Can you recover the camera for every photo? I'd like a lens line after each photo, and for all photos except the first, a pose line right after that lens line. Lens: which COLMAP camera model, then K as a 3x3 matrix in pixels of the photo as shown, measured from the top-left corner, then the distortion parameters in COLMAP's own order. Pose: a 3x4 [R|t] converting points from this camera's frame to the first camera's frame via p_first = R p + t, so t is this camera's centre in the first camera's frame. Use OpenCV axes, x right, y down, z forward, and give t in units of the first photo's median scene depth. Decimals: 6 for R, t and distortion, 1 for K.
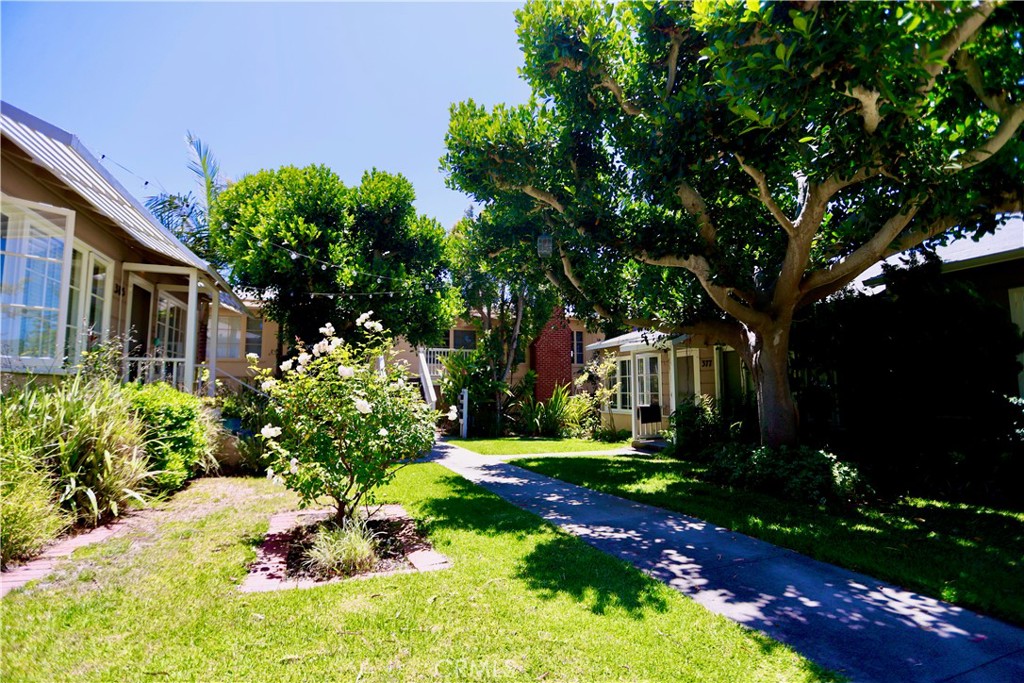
lens RADIAL K [[467.3, 0, 510.7], [0, 467.3, 342.3], [0, 0, 1]] dist [-0.040625, 0.011177]
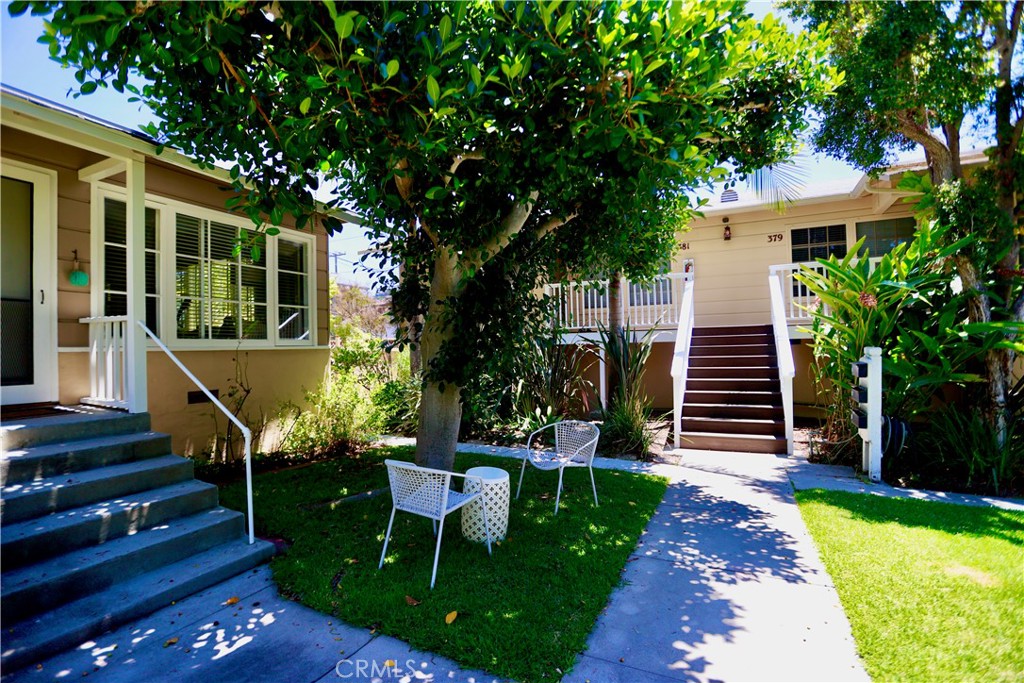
lens RADIAL K [[467.3, 0, 505.6], [0, 467.3, 350.4], [0, 0, 1]] dist [-0.040625, 0.011177]
pose [[0.683437, -0.019938, -0.729737, -0.066163], [0.088081, 0.994576, 0.055319, 0.113278], [0.724676, -0.102083, 0.681486, 1.082389]]
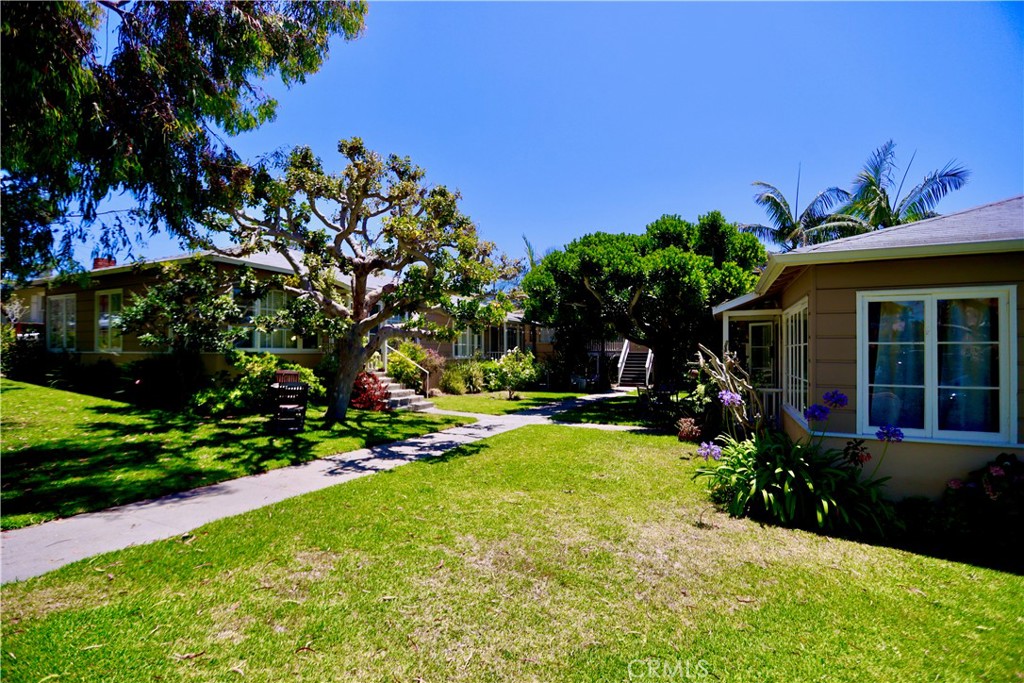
lens RADIAL K [[467.3, 0, 515.7], [0, 467.3, 340.9], [0, 0, 1]] dist [-0.040625, 0.011177]
pose [[0.707288, -0.008551, -0.706874, 1.404769], [0.065647, 0.996401, 0.053633, -0.183413], [0.703871, -0.084338, 0.705304, -1.021245]]
